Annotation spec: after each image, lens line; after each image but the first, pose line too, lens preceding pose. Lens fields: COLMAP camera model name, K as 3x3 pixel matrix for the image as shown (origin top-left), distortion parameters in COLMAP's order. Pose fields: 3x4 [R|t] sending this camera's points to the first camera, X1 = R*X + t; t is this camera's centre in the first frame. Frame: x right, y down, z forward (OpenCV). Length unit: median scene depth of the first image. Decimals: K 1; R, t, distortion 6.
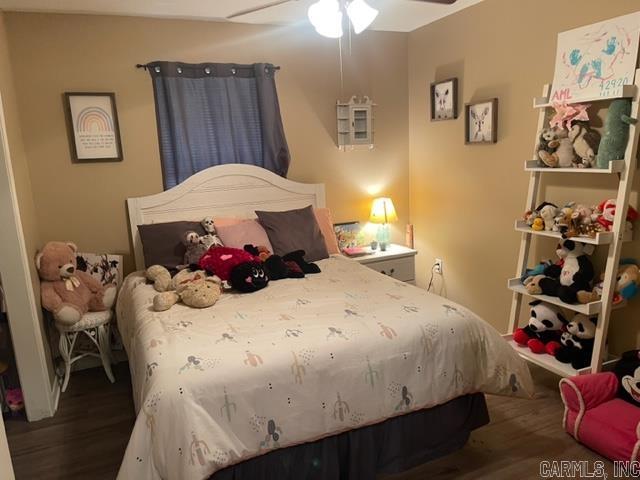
lens RADIAL K [[486.2, 0, 323.8], [0, 486.2, 241.2], [0, 0, 1]] dist [0.042690, -0.055455]
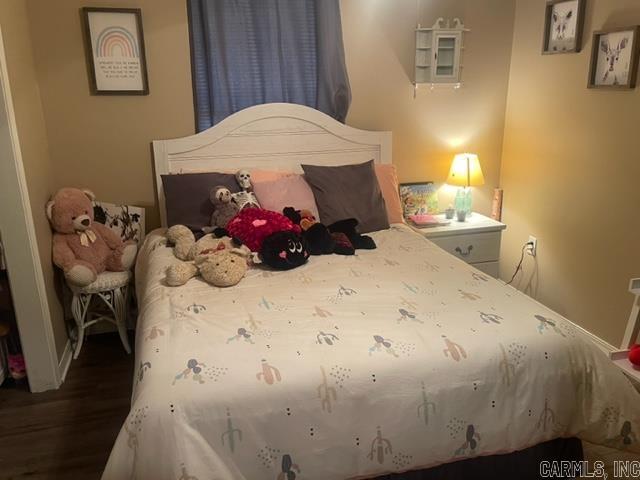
lens RADIAL K [[533.2, 0, 314.5], [0, 533.2, 240.3], [0, 0, 1]] dist [0.045744, -0.056408]
pose [[0.986619, 0.077057, -0.143686, 0.018307], [-0.061784, 0.992241, 0.107890, -0.036935], [0.150885, -0.097569, 0.983725, 0.130541]]
